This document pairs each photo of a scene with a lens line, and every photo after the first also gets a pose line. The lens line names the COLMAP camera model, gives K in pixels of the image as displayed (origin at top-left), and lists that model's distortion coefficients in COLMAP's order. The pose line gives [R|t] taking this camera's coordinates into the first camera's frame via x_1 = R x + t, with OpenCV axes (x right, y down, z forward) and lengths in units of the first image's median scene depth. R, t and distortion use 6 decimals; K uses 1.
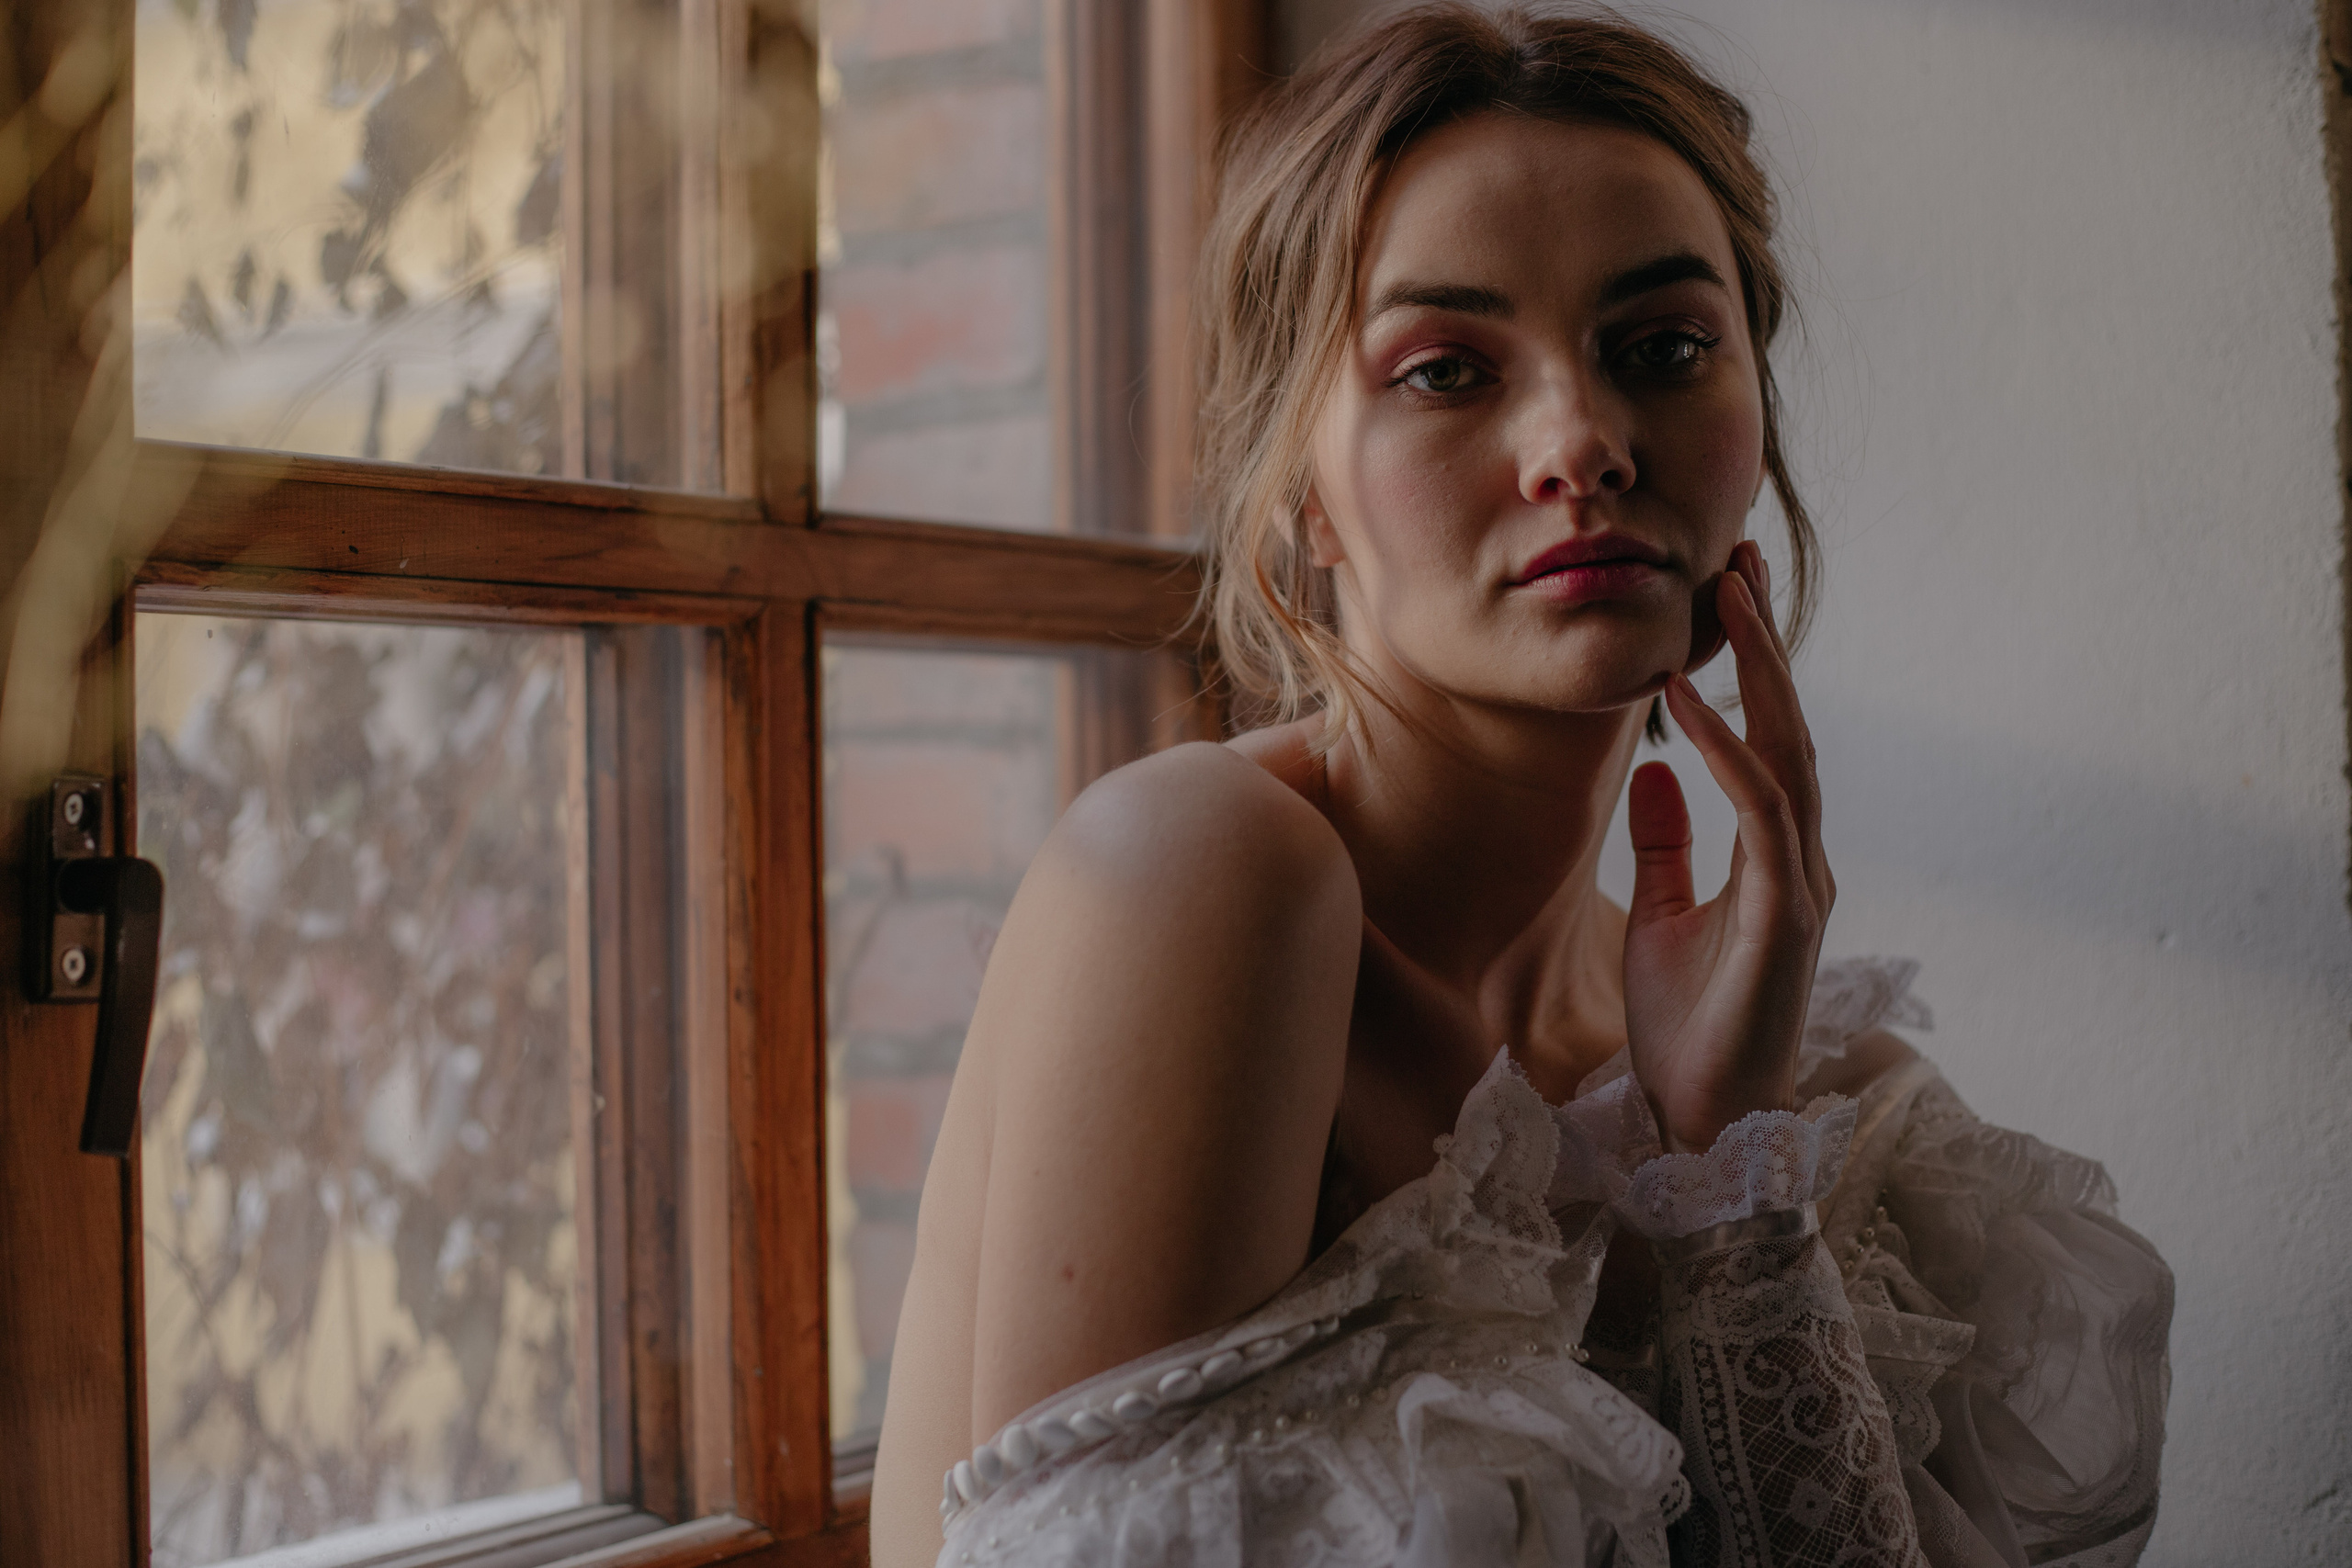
lens RADIAL K [[3561.2, 0, 1176.2], [0, 3561.2, 789.4], [0, 0, 1]] dist [-0.120612, 0.000000]
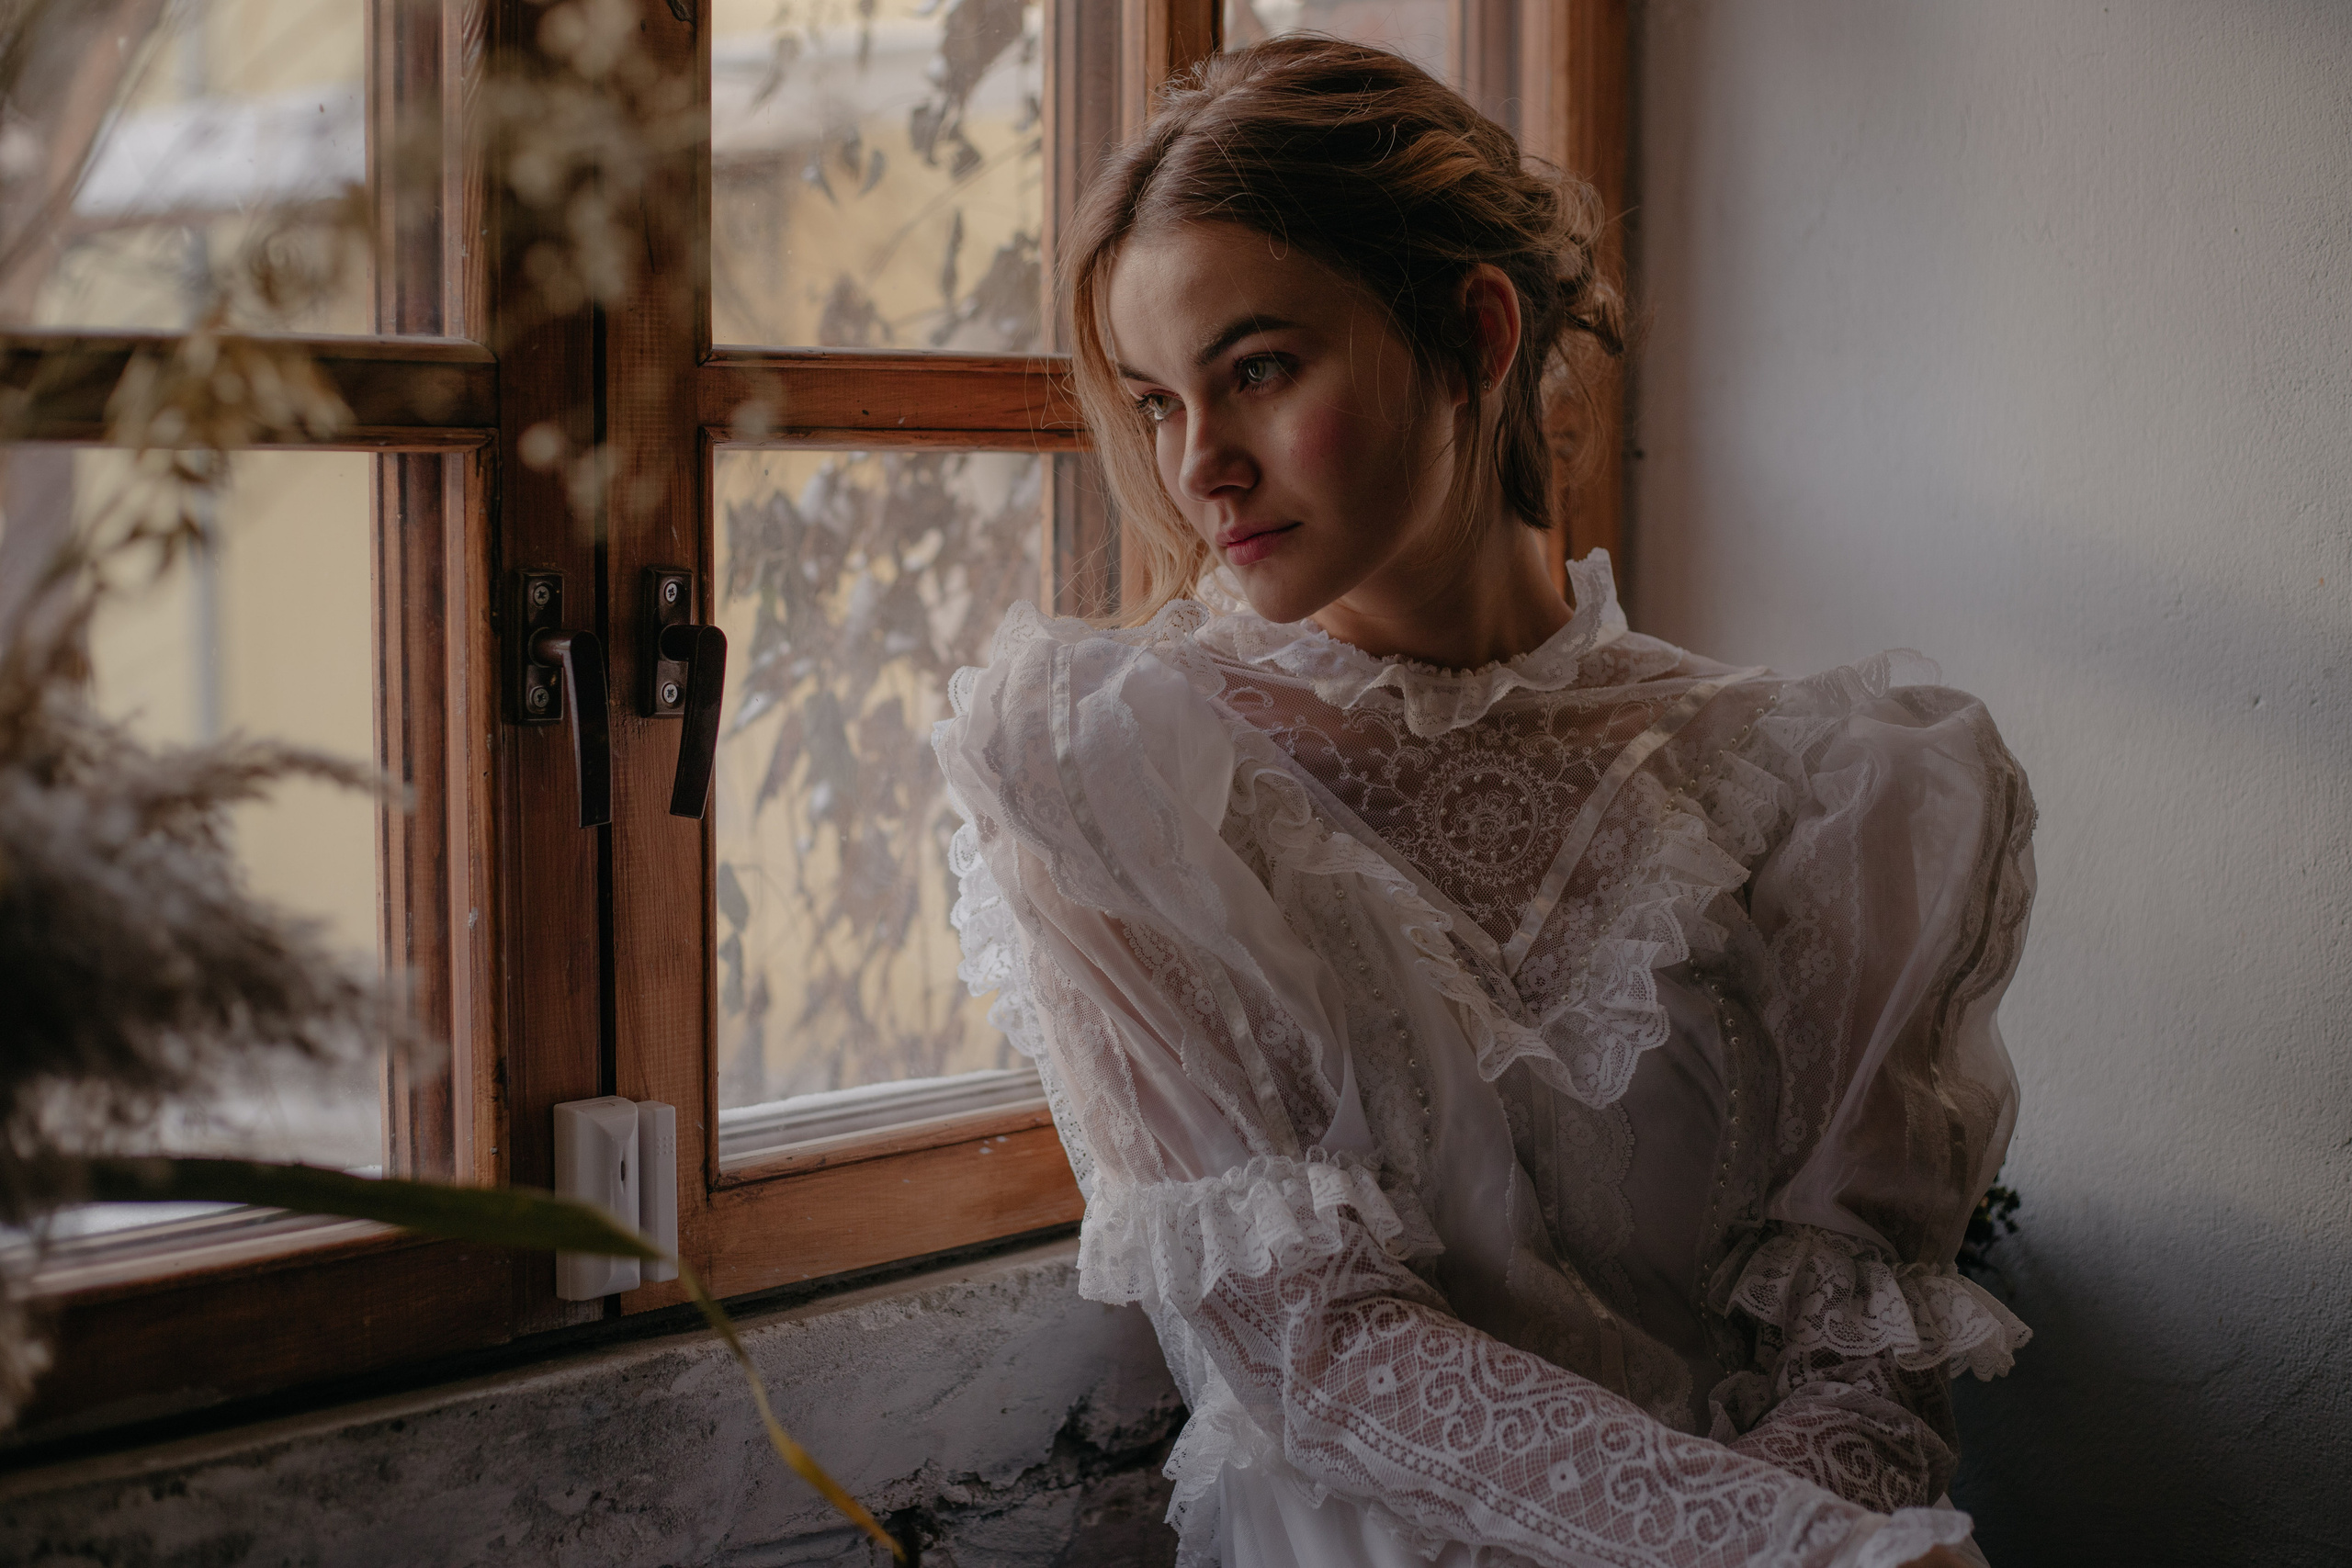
lens RADIAL K [[3561.2, 0, 1175.3], [0, 3561.2, 780.8], [0, 0, 1]] dist [-0.120612, 0.000000]
pose [[0.977955, 0.034829, -0.205891, 0.162563], [-0.015410, 0.995341, 0.095177, -0.045852], [0.208246, -0.089906, 0.973935, -0.343997]]
